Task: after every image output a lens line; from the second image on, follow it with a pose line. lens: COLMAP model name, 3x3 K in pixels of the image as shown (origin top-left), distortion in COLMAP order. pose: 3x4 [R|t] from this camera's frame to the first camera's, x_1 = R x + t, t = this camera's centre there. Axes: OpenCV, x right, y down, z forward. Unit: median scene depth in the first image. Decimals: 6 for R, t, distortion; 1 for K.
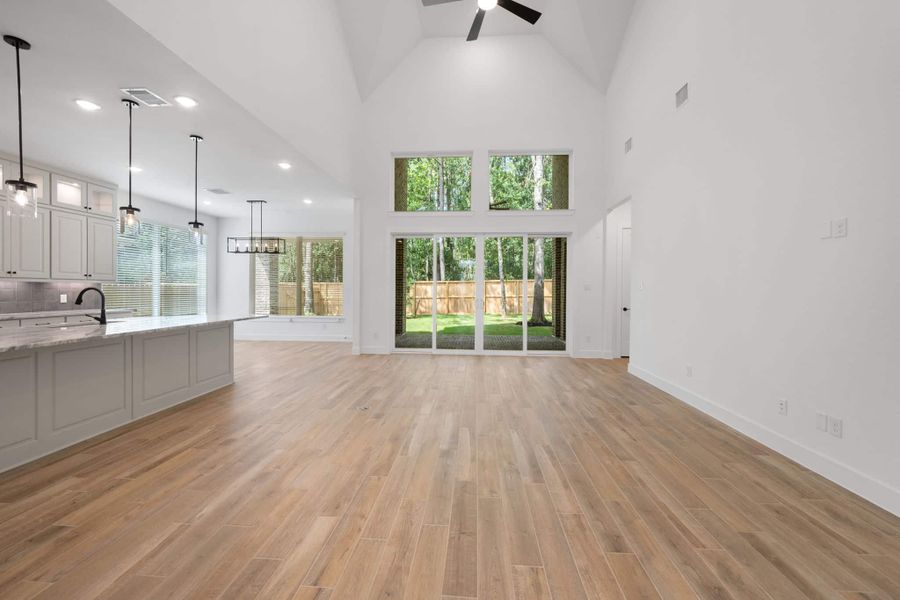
lens RADIAL K [[347.3, 0, 451.9], [0, 347.3, 292.8], [0, 0, 1]] dist [-0.002098, -0.000164]
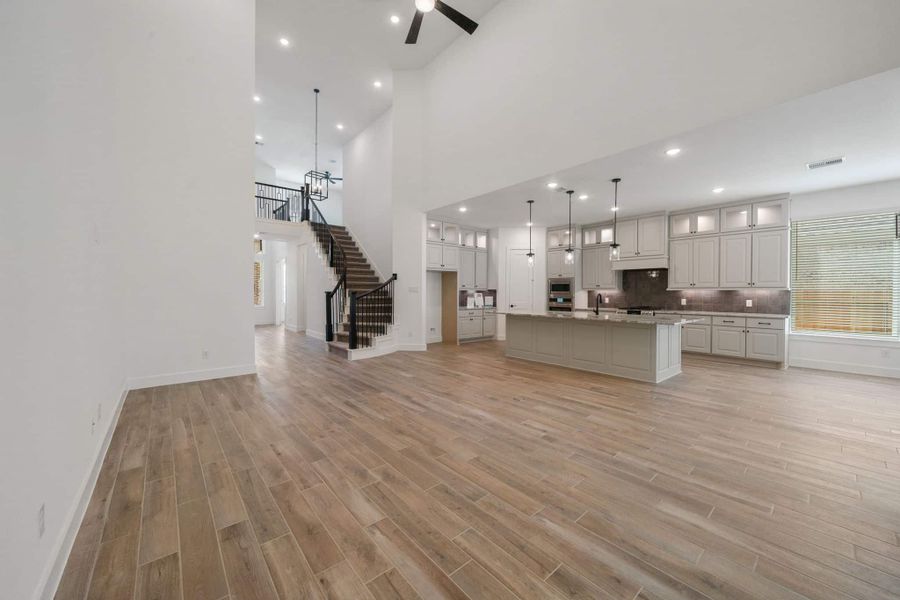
lens RADIAL K [[347.3, 0, 451.9], [0, 347.3, 292.8], [0, 0, 1]] dist [-0.002098, -0.000164]
pose [[-0.719262, -0.009880, -0.694669, 0.729709], [-0.015009, 0.999886, 0.001320, -0.009837], [0.694577, 0.011376, -0.719329, 1.768661]]
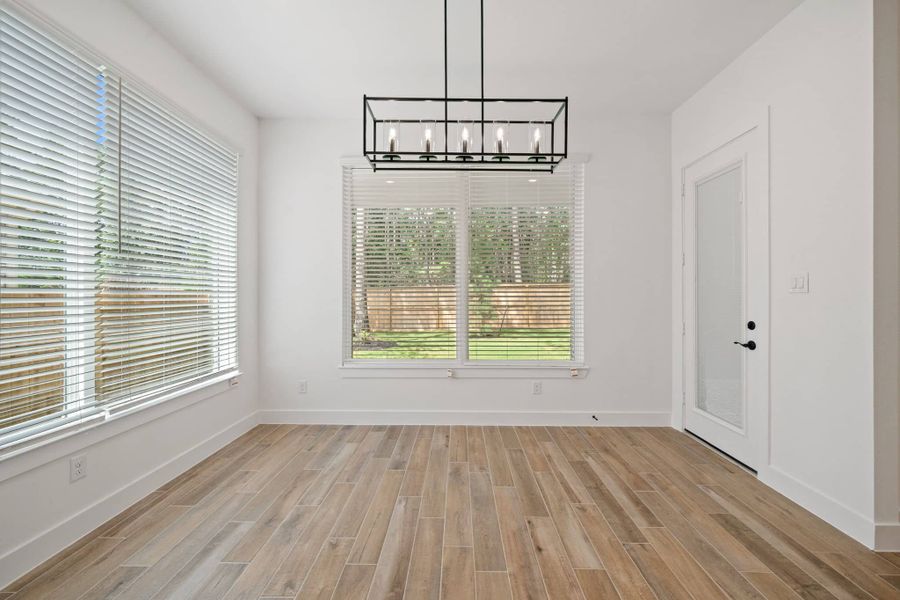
lens RADIAL K [[347.3, 0, 451.9], [0, 347.3, 292.8], [0, 0, 1]] dist [-0.002098, -0.000164]
pose [[0.998503, -0.009133, 0.053936, -1.173447], [0.010065, 0.999804, -0.017045, -0.020756], [-0.053770, 0.017563, 0.998399, 1.467310]]
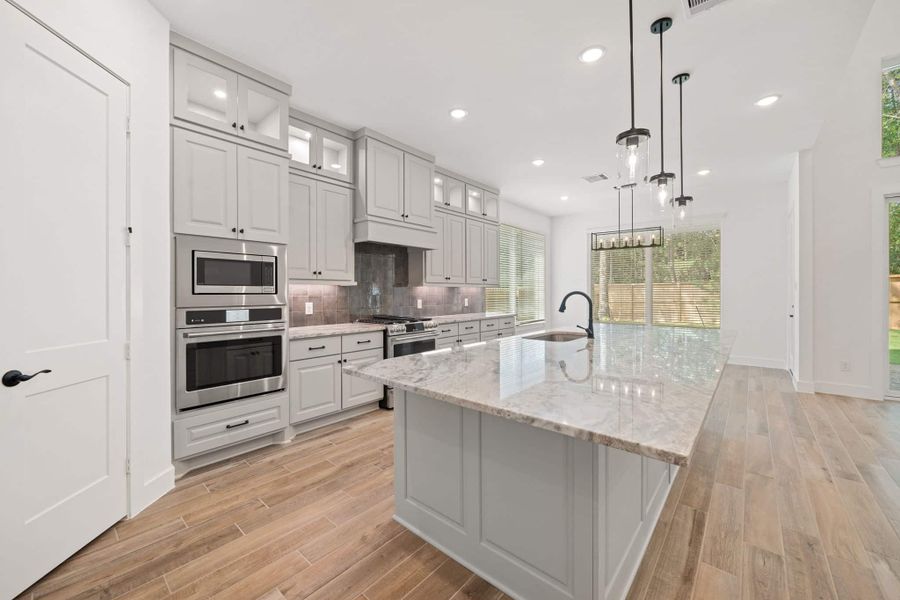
lens RADIAL K [[347.3, 0, 451.9], [0, 347.3, 292.8], [0, 0, 1]] dist [-0.002098, -0.000164]
pose [[0.800361, -0.007753, -0.599469, -0.793709], [0.002937, 0.999955, -0.009011, -0.004873], [0.599512, 0.005451, 0.800348, 0.181998]]
